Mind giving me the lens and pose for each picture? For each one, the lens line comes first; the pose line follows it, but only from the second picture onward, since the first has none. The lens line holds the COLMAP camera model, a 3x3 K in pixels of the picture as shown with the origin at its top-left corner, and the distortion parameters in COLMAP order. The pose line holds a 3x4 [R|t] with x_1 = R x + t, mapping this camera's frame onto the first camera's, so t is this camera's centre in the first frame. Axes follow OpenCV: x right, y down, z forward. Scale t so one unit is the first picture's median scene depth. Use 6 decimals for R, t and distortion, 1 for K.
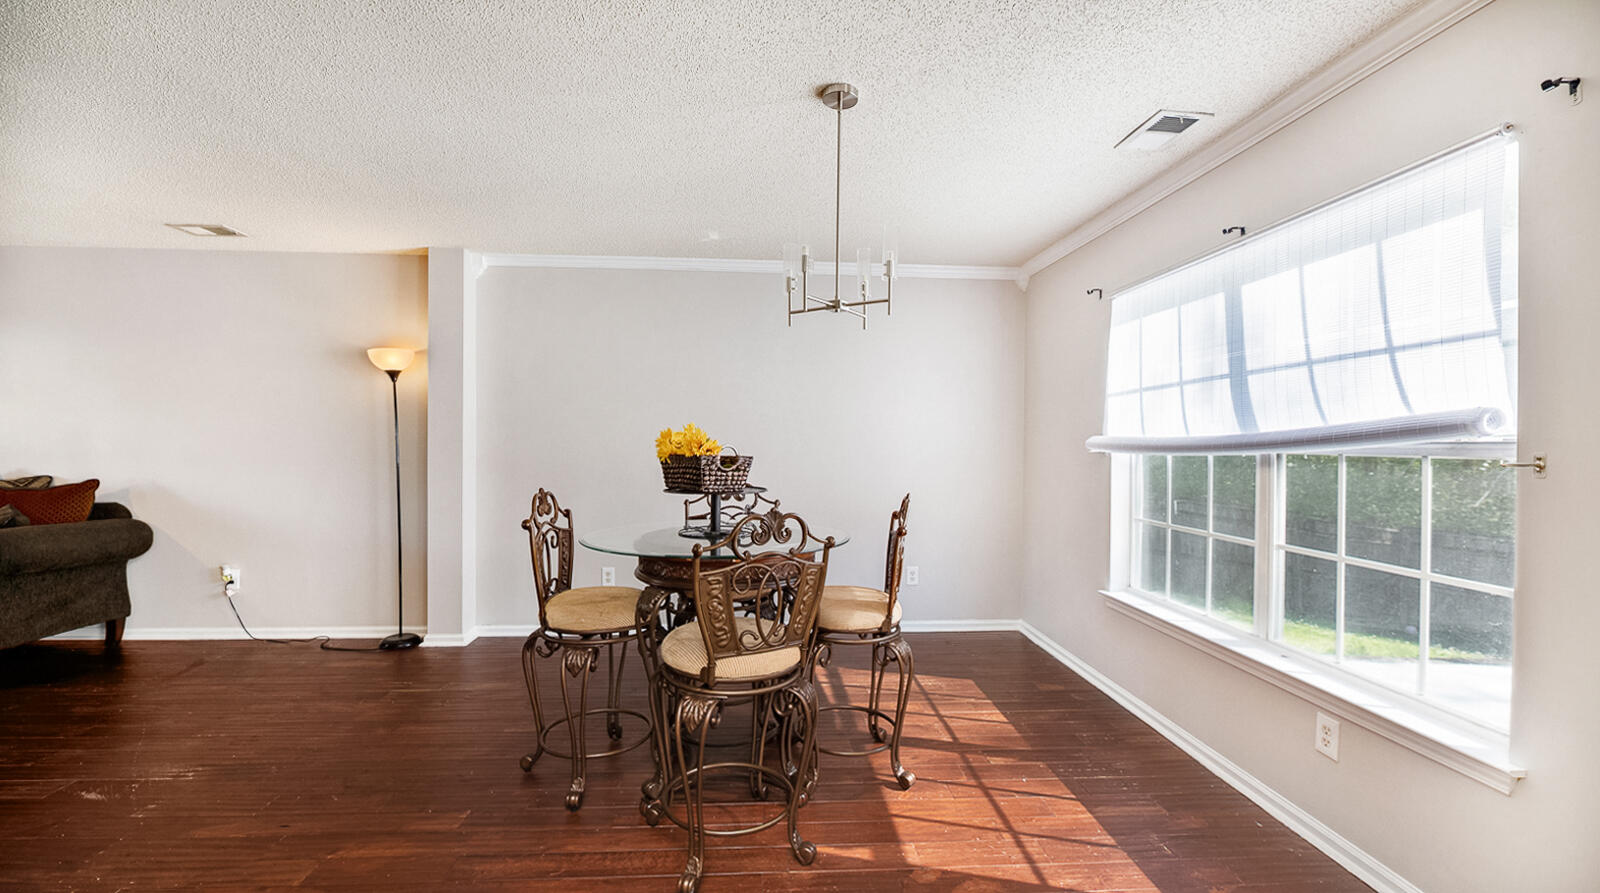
lens RADIAL K [[658.9, 0, 800.0], [0, 658.9, 446.5], [0, 0, 1]] dist [-0.000567, 0.000054]
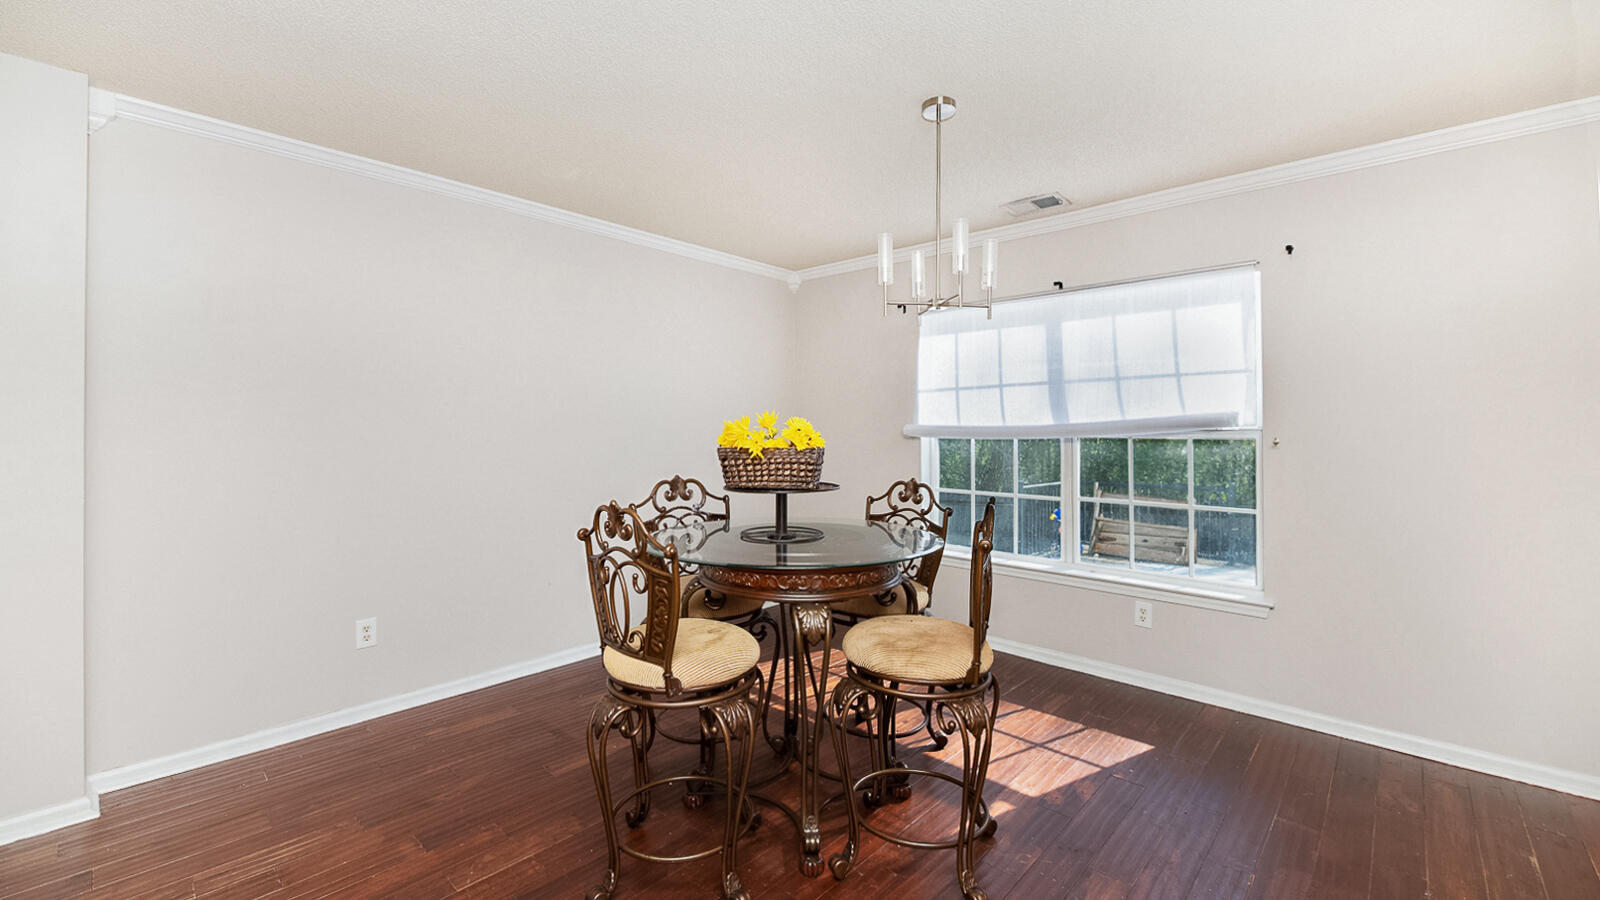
lens RADIAL K [[651.7, 0, 801.7], [0, 651.7, 424.0], [0, 0, 1]] dist [0.001053, -0.000044]
pose [[0.720695, 0.000051, 0.693253, -0.790862], [0.006861, 0.999950, -0.007206, -0.012973], [-0.693219, 0.009950, 0.720659, 0.389491]]
